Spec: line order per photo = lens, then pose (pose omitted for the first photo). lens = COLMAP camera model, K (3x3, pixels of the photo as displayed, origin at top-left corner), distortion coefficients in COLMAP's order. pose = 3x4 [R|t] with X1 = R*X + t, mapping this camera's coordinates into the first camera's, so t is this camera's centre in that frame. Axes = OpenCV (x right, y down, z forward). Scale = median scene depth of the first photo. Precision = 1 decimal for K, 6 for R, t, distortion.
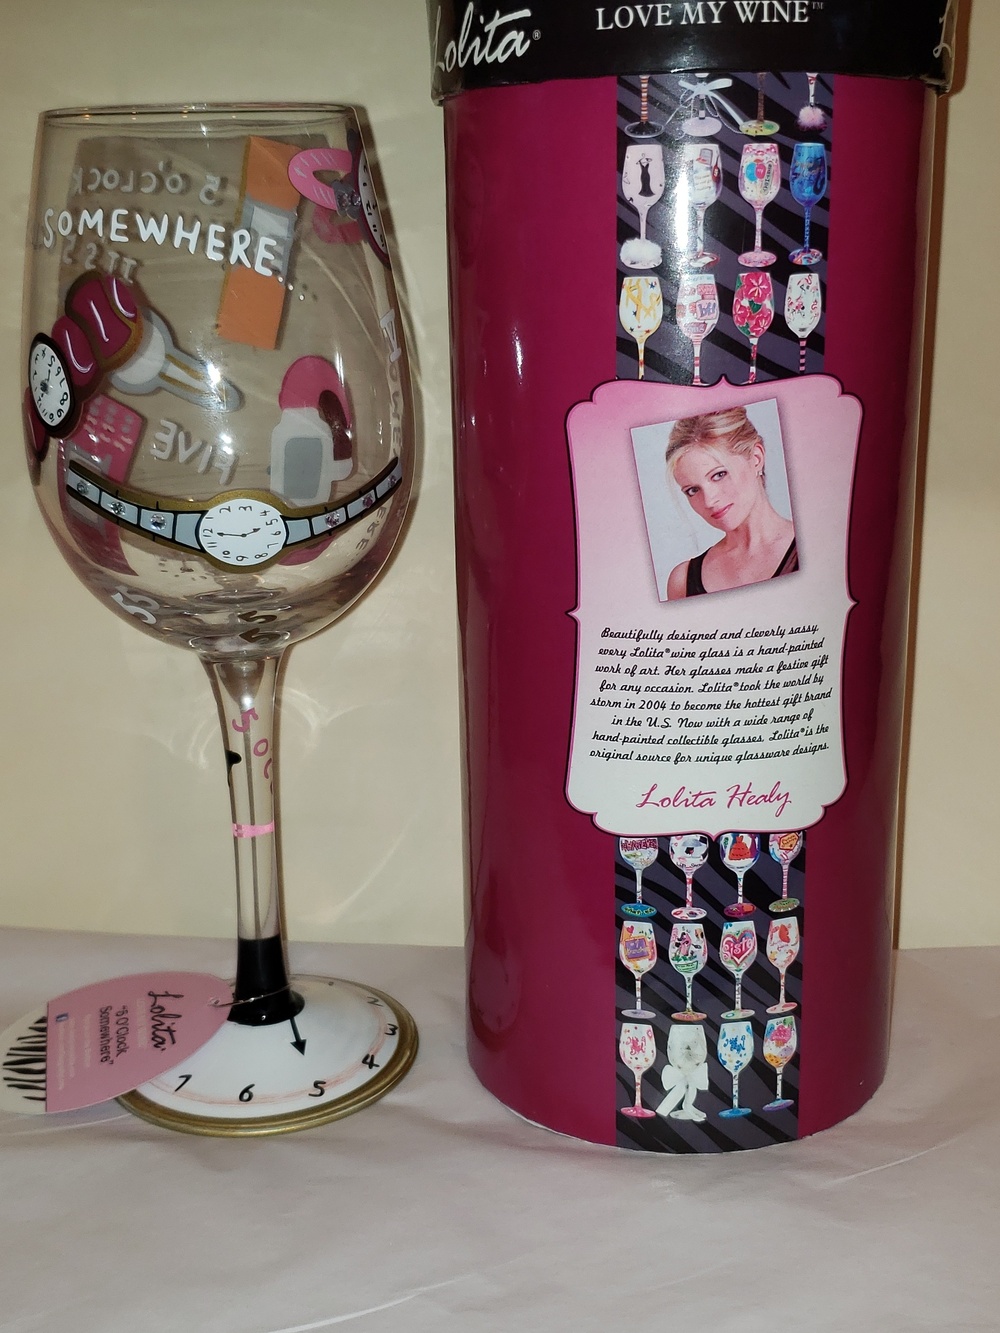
lens RADIAL K [[1585.8, 0, 496.0], [0, 1585.8, 656.8], [0, 0, 1]] dist [0.060590, 0.000000]
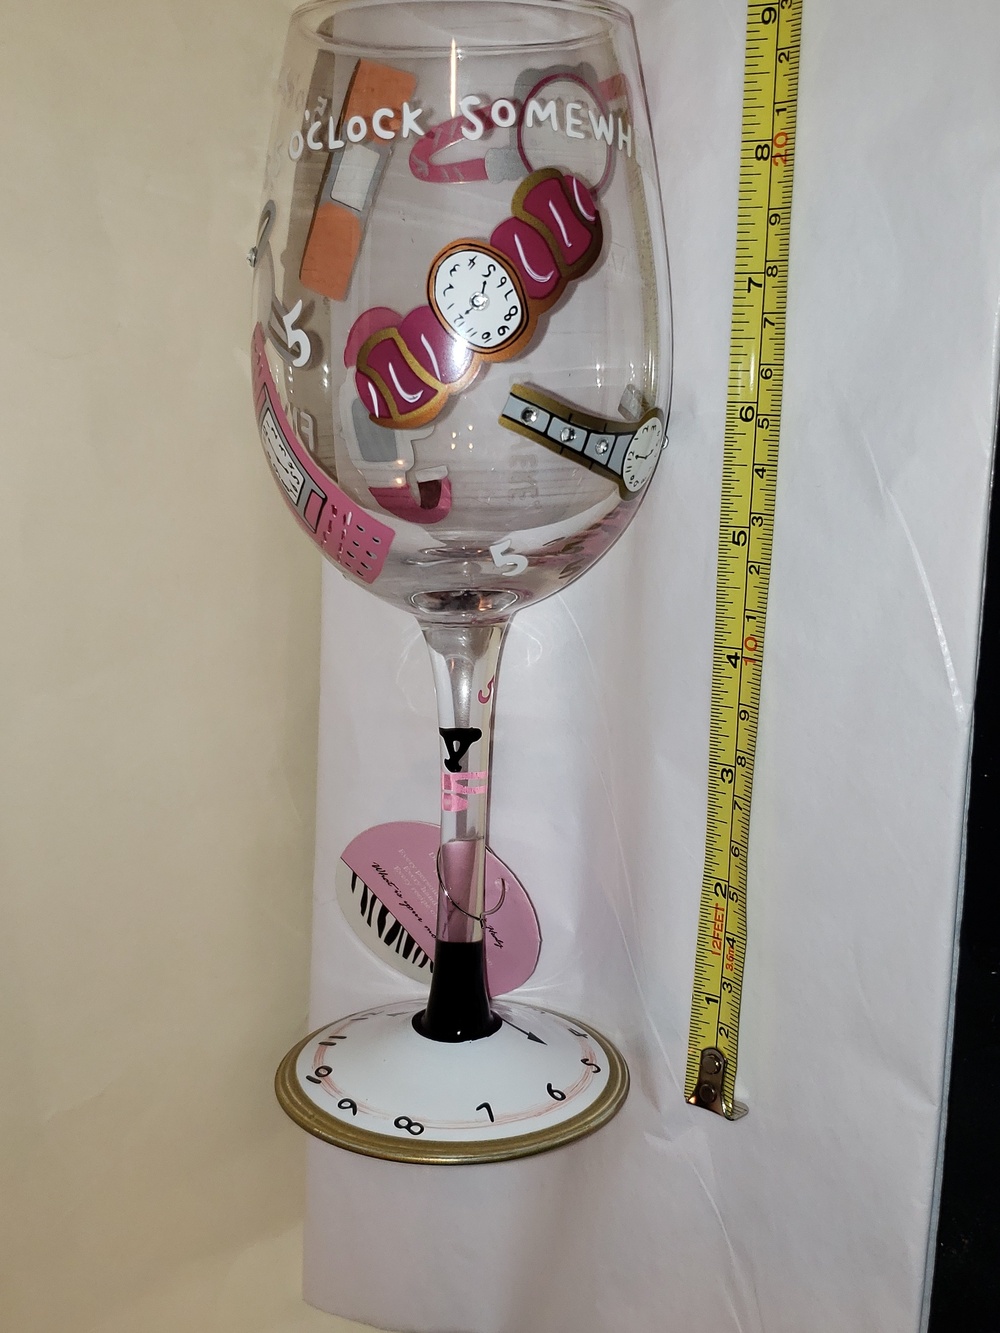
lens RADIAL K [[1585.8, 0, 508.2], [0, 1585.8, 663.7], [0, 0, 1]] dist [0.060590, 0.000000]
pose [[0.623138, -0.145304, 0.768496, -0.972644], [0.204416, 0.978694, 0.019297, 0.010027], [-0.754926, 0.145068, 0.639564, 0.467784]]
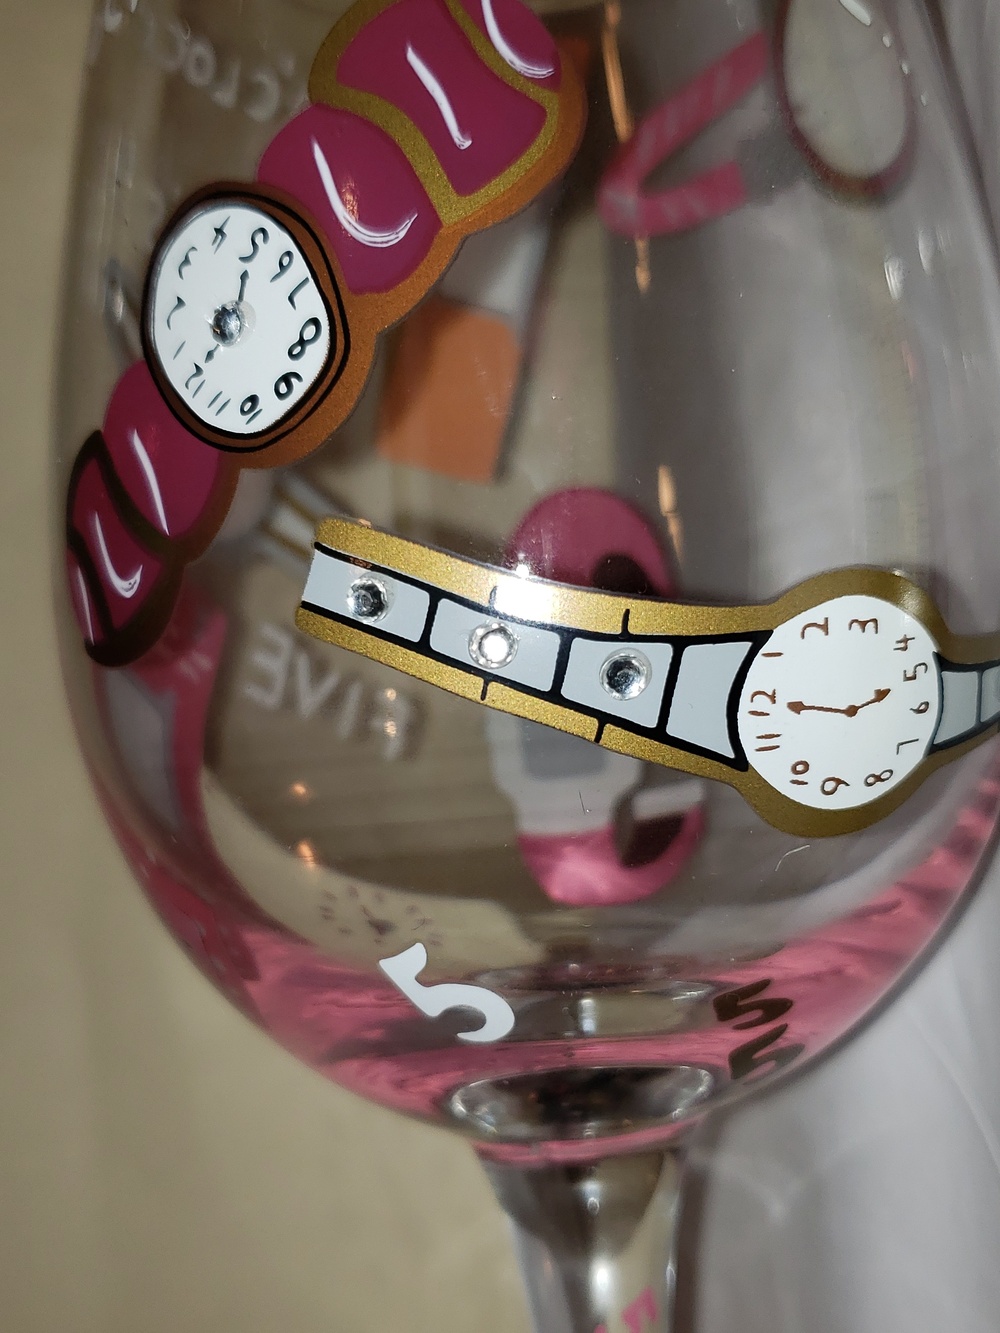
lens RADIAL K [[1585.8, 0, 500.0], [0, 1585.8, 677.5], [0, 0, 1]] dist [0.060590, 0.000000]
pose [[0.960522, -0.033112, 0.276227, -0.325365], [0.123761, 0.940092, -0.317662, 0.015266], [-0.249161, 0.339308, 0.907077, 0.711687]]
